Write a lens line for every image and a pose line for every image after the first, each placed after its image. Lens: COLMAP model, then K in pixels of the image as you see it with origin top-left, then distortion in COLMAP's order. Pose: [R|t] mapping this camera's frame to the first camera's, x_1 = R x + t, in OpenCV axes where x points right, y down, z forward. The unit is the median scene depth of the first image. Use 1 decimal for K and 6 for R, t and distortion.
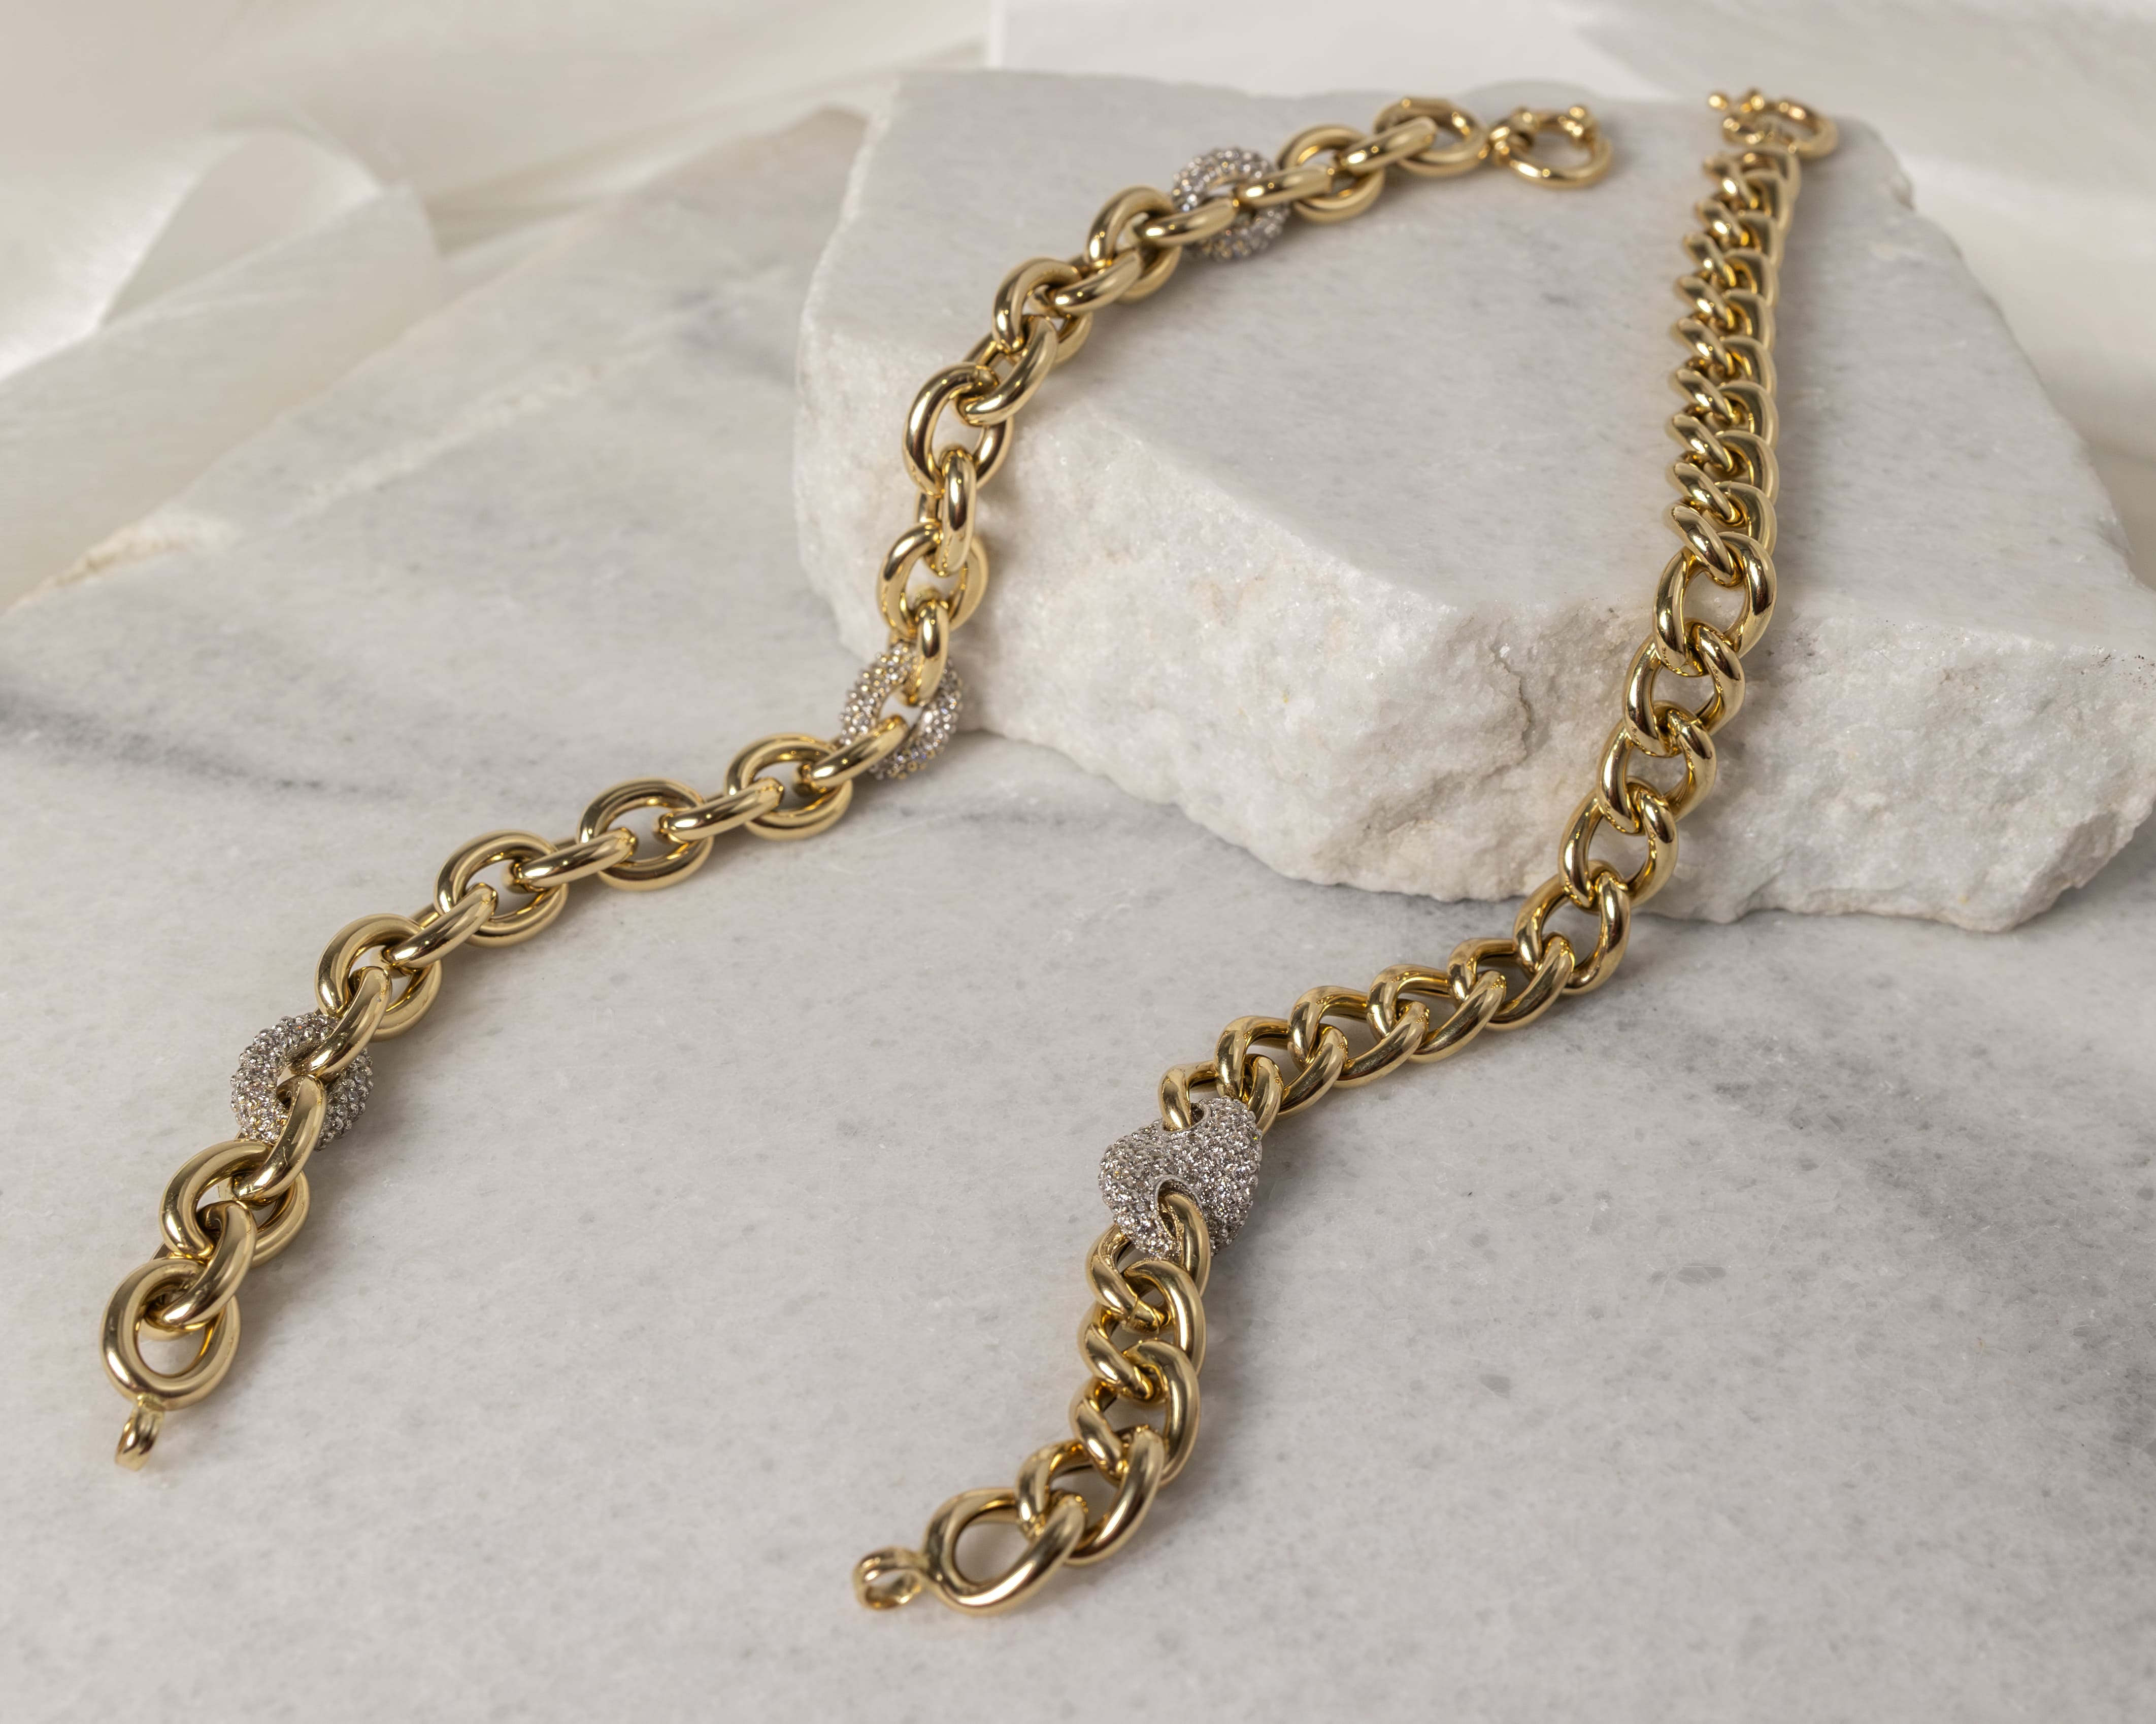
lens RADIAL K [[3230.9, 0, 1078.0], [0, 3230.9, 862.0], [0, 0, 1]] dist [0.017505, -0.050557]
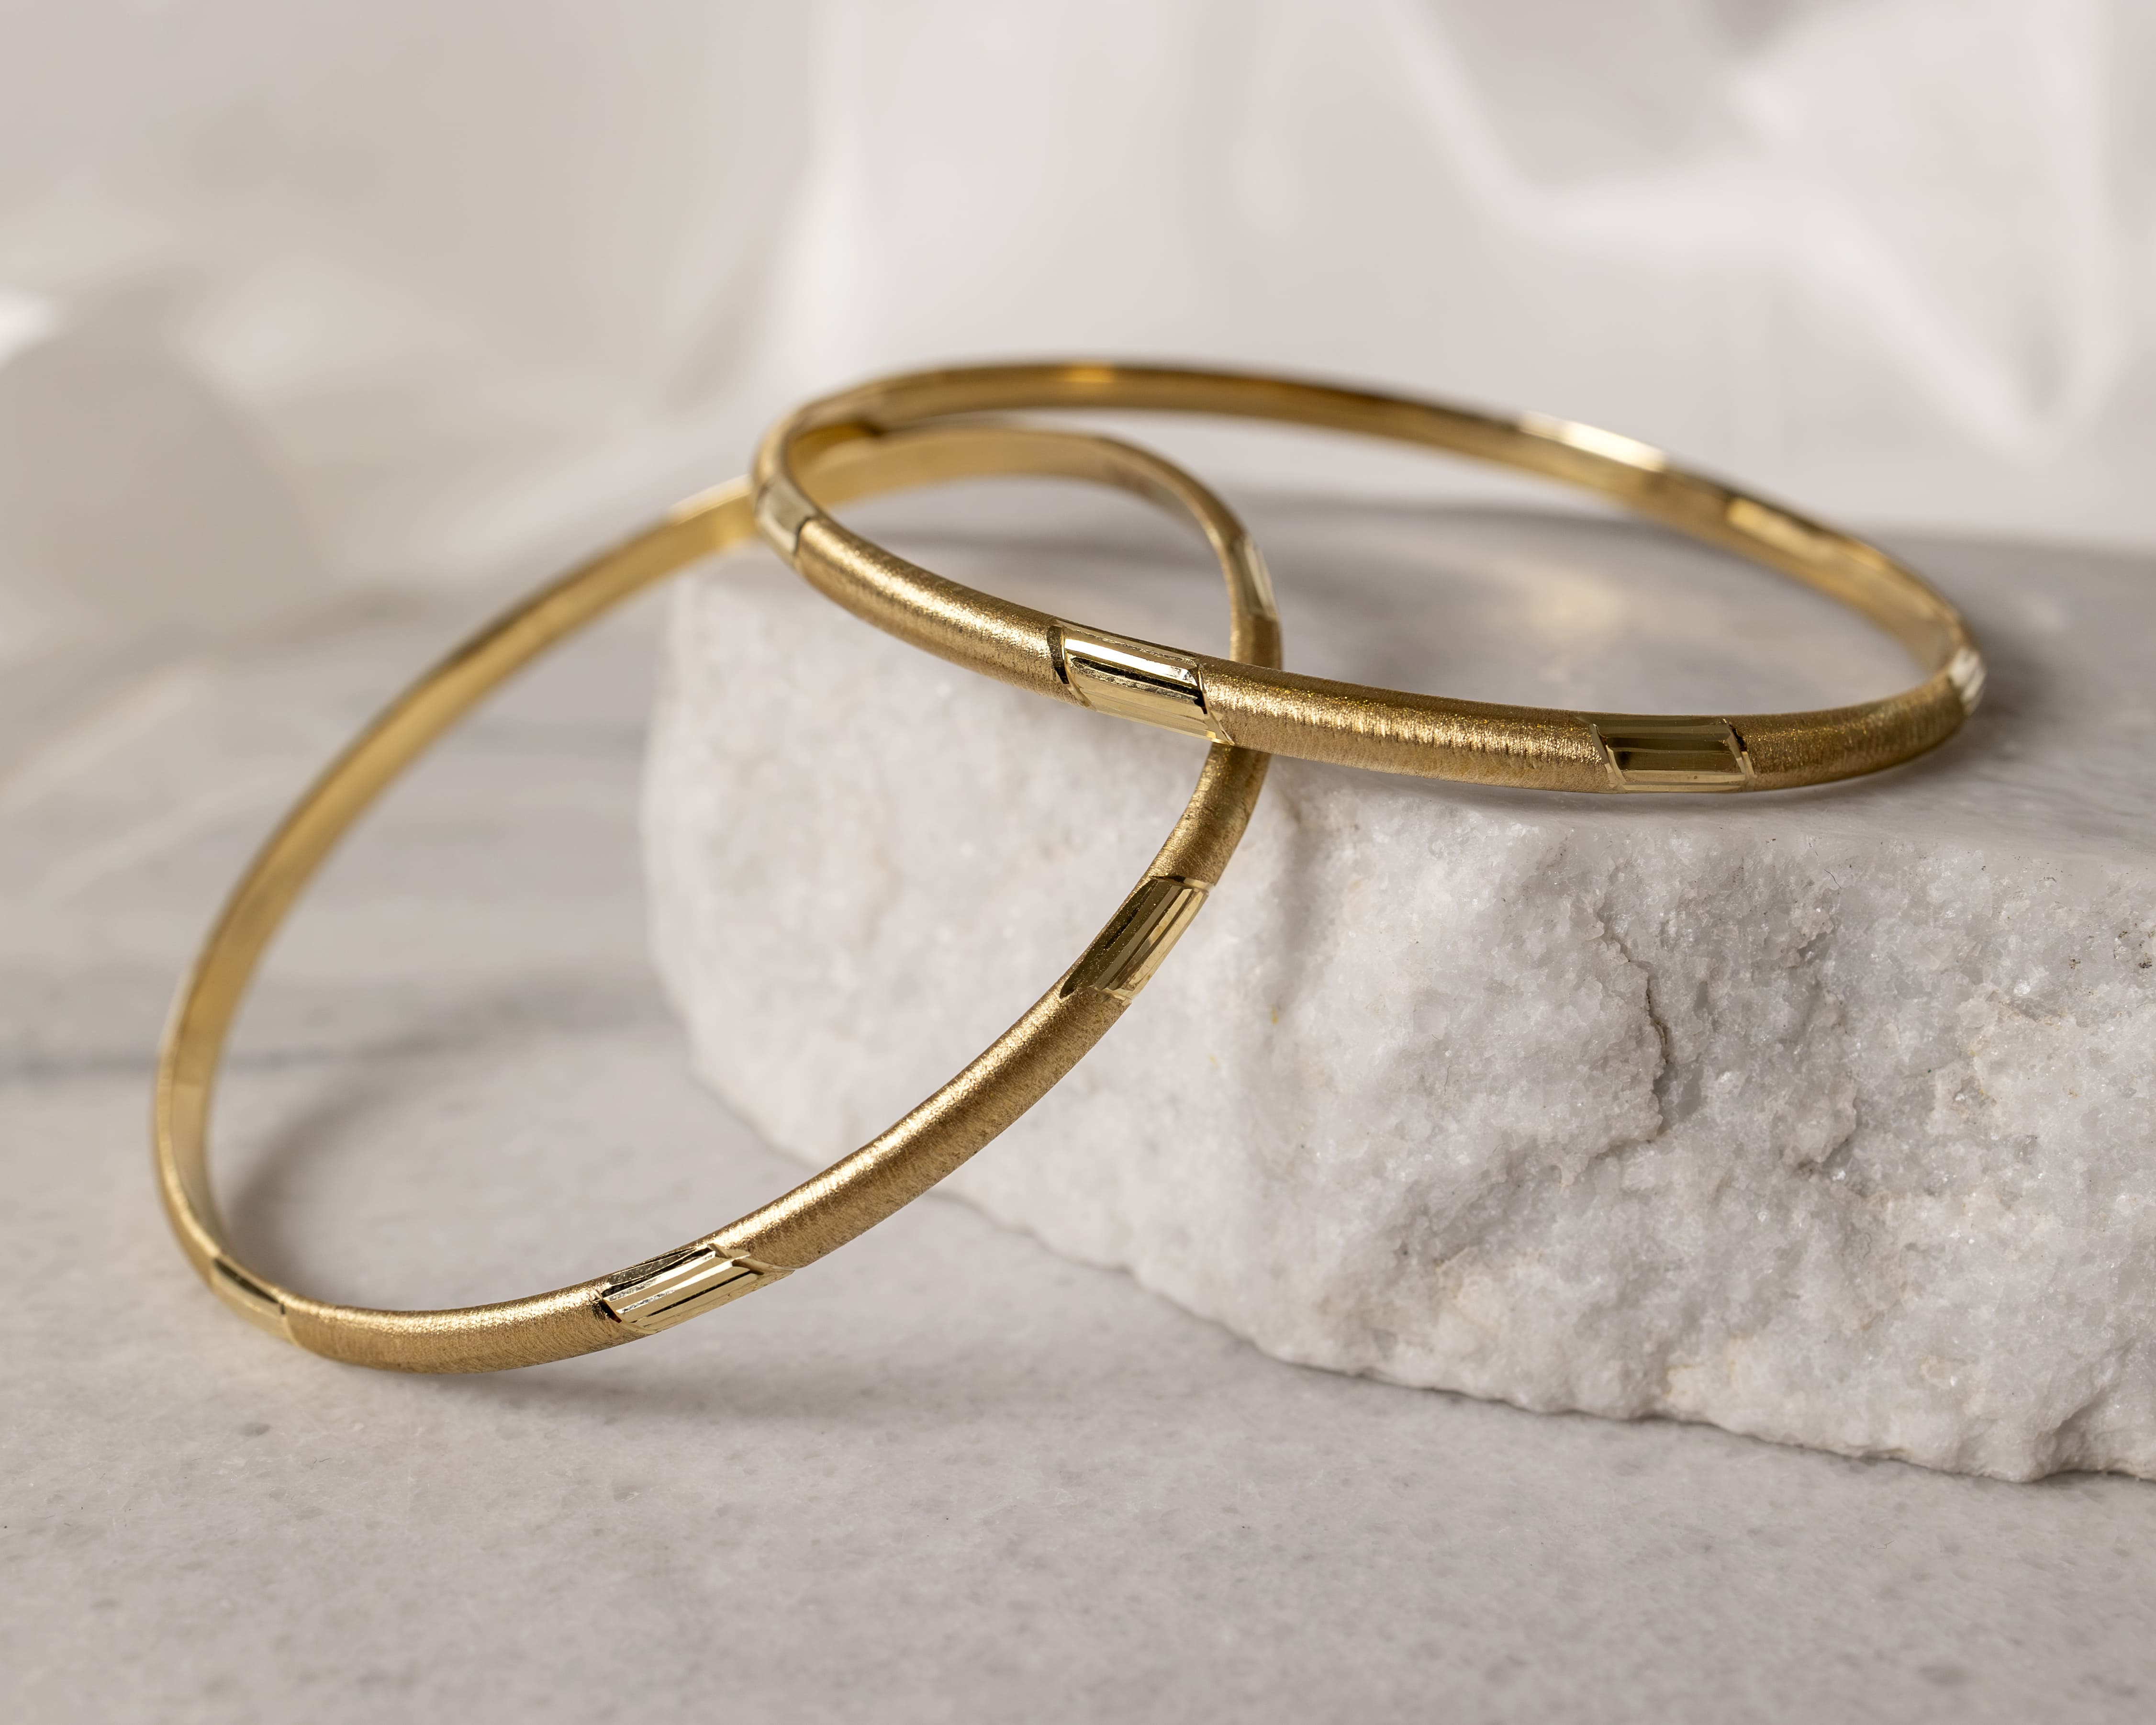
lens RADIAL K [[3059.0, 0, 1078.0], [0, 3059.0, 862.5], [0, 0, 1]] dist [0.081645, -0.059682]
pose [[0.989150, 0.050081, -0.138106, 0.106373], [-0.103194, 0.905968, -0.410576, 0.168980], [0.104558, 0.420373, 0.901307, 0.444585]]
